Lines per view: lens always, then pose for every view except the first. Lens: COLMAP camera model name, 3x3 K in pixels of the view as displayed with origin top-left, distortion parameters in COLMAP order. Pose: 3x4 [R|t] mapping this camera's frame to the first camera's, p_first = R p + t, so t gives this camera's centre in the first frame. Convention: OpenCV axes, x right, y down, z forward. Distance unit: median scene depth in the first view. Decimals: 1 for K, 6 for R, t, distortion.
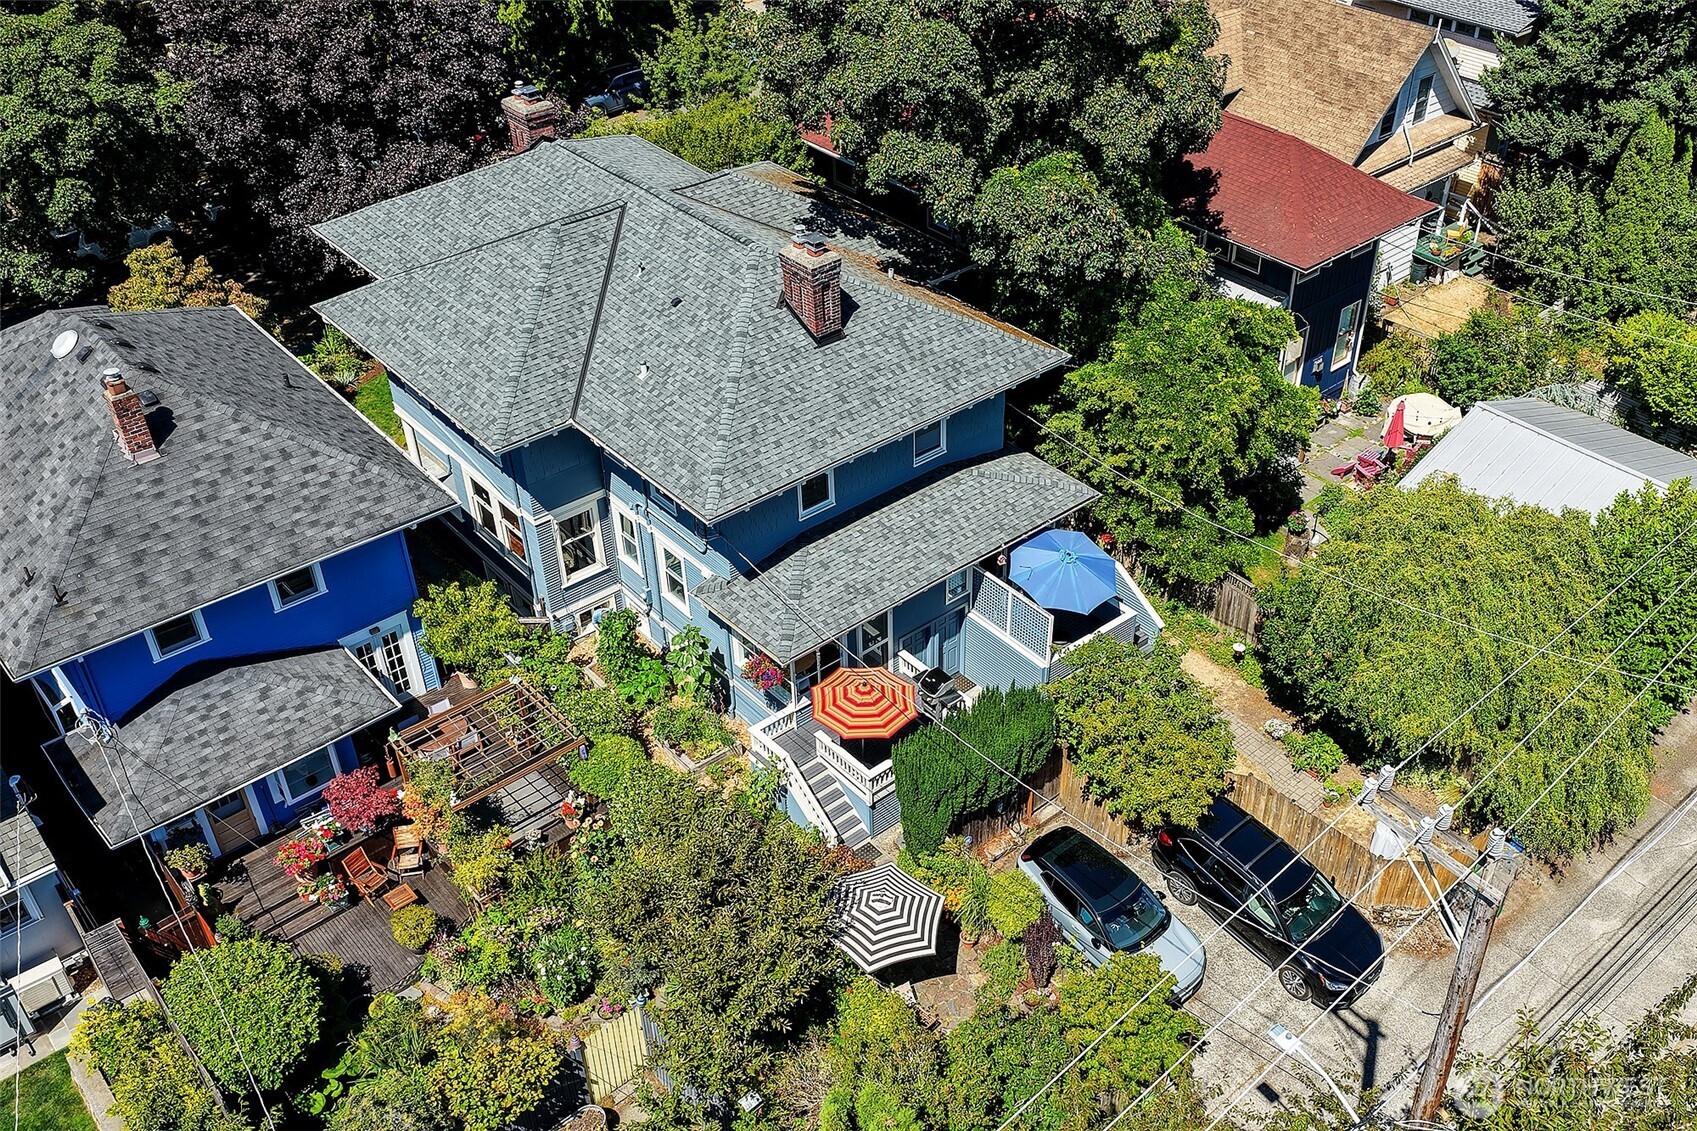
lens RADIAL K [[1577.6, 0, 850.8], [0, 1577.6, 573.8], [0, 0, 1]] dist [-0.020126, 0.000000]
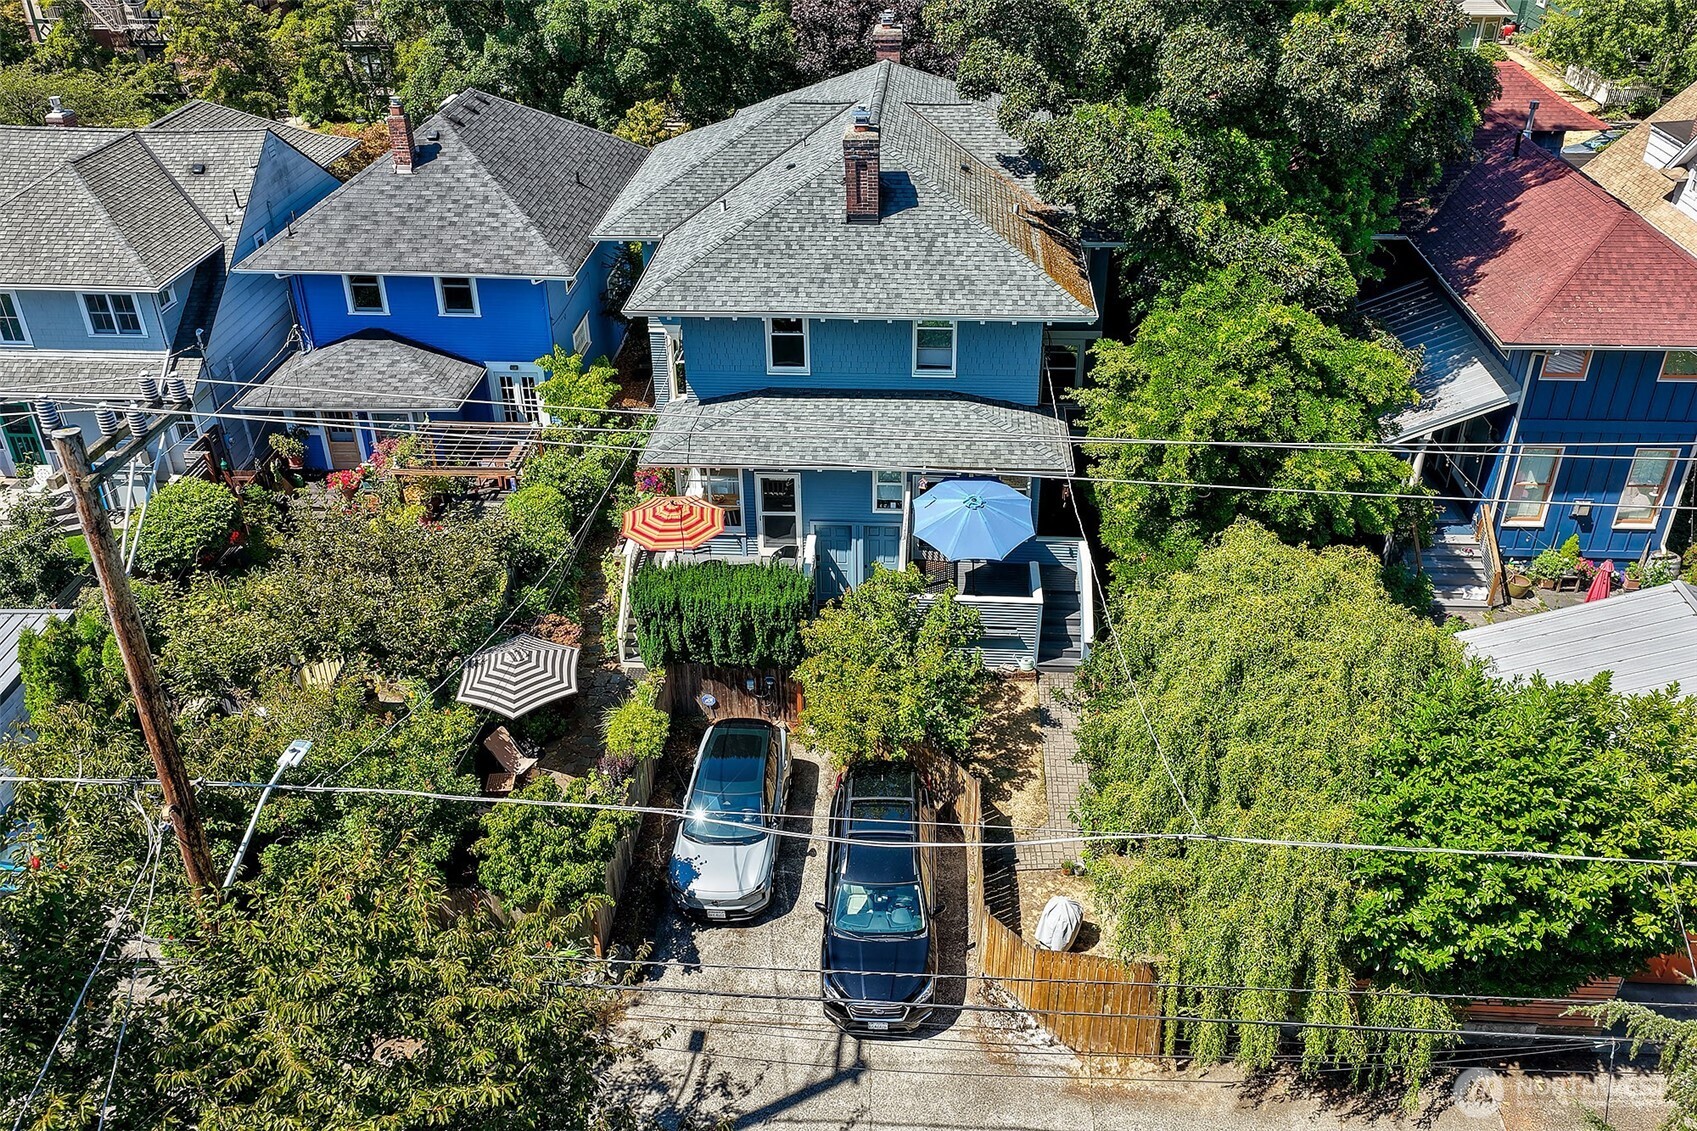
lens RADIAL K [[1369.6, 0, 845.5], [0, 1369.6, 562.1], [0, 0, 1]] dist [-0.009090, 0.022487]
pose [[0.717020, 0.363085, -0.595022, 0.615539], [-0.413619, 0.908721, 0.056082, 0.007665], [0.561072, 0.205901, 0.801750, 0.339265]]
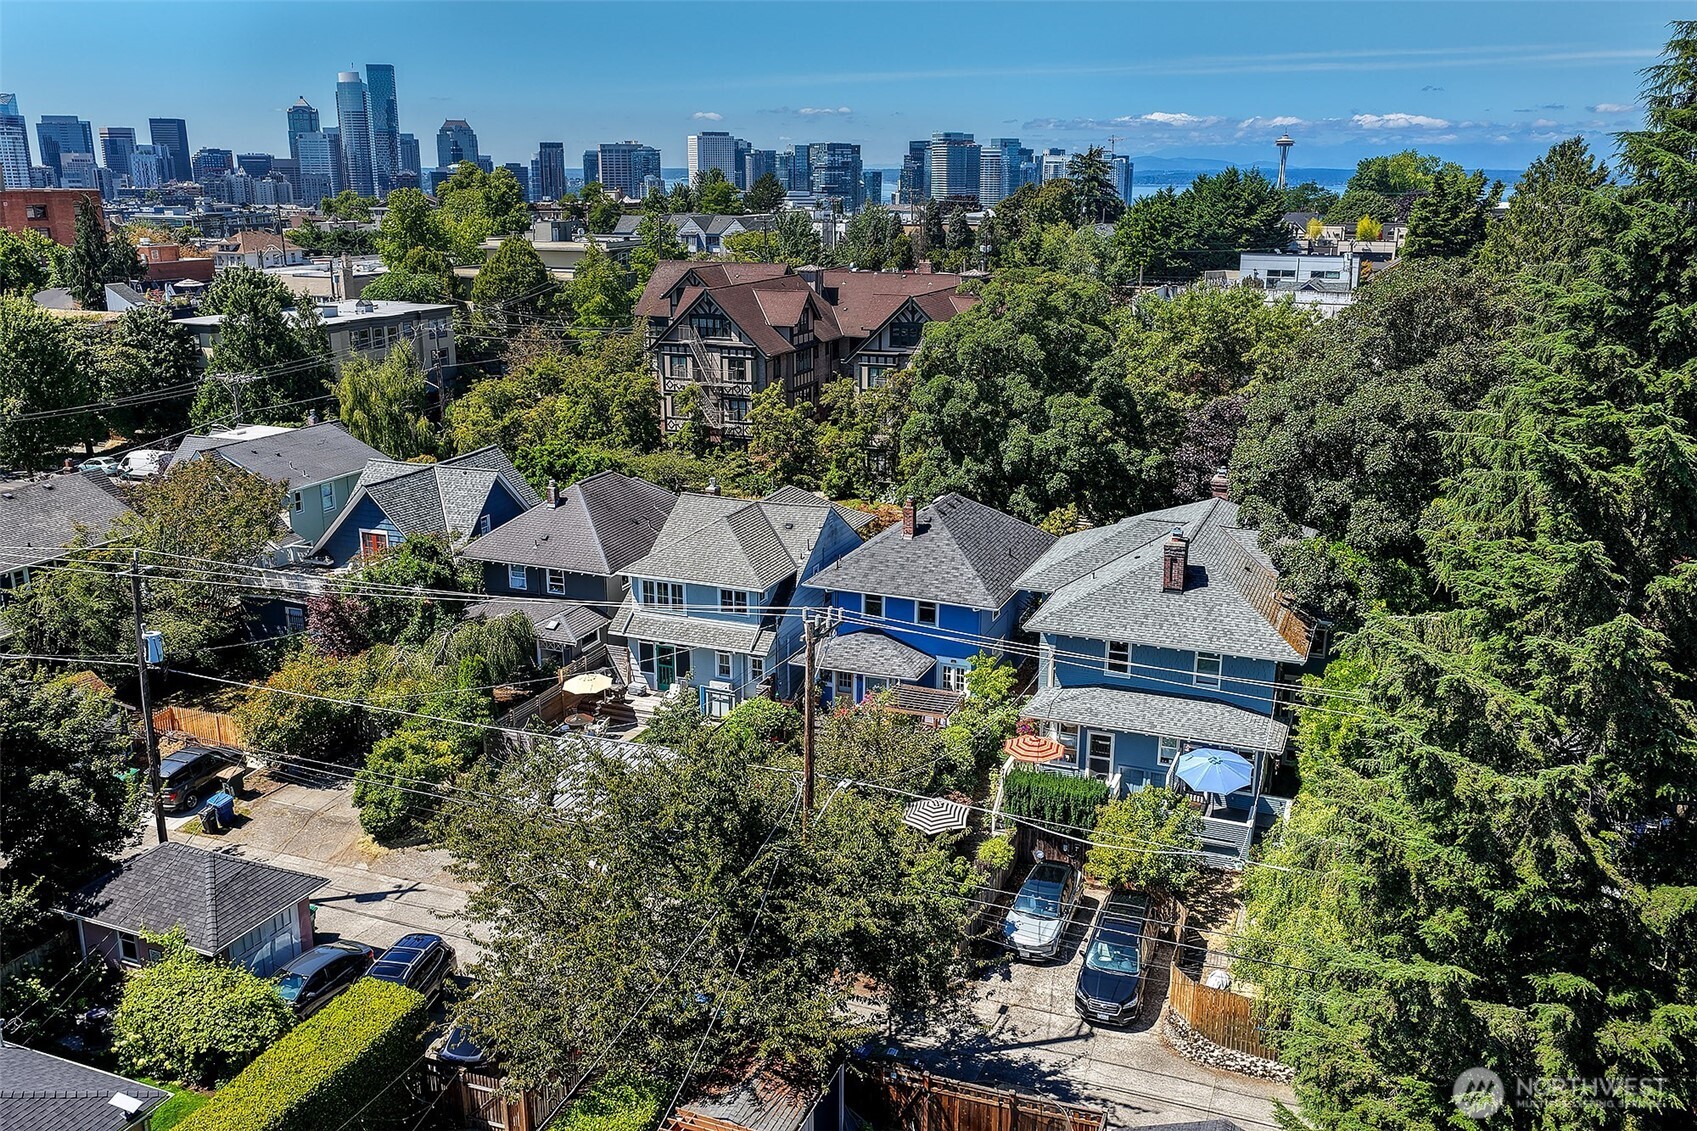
lens RADIAL K [[1369.6, 0, 840.5], [0, 1369.6, 569.7], [0, 0, 1]] dist [-0.009090, 0.022487]
pose [[0.453856, 0.252717, -0.854487, 1.143522], [-0.533495, 0.845143, -0.033410, 0.077272], [0.713721, 0.471028, 0.518397, -0.048101]]
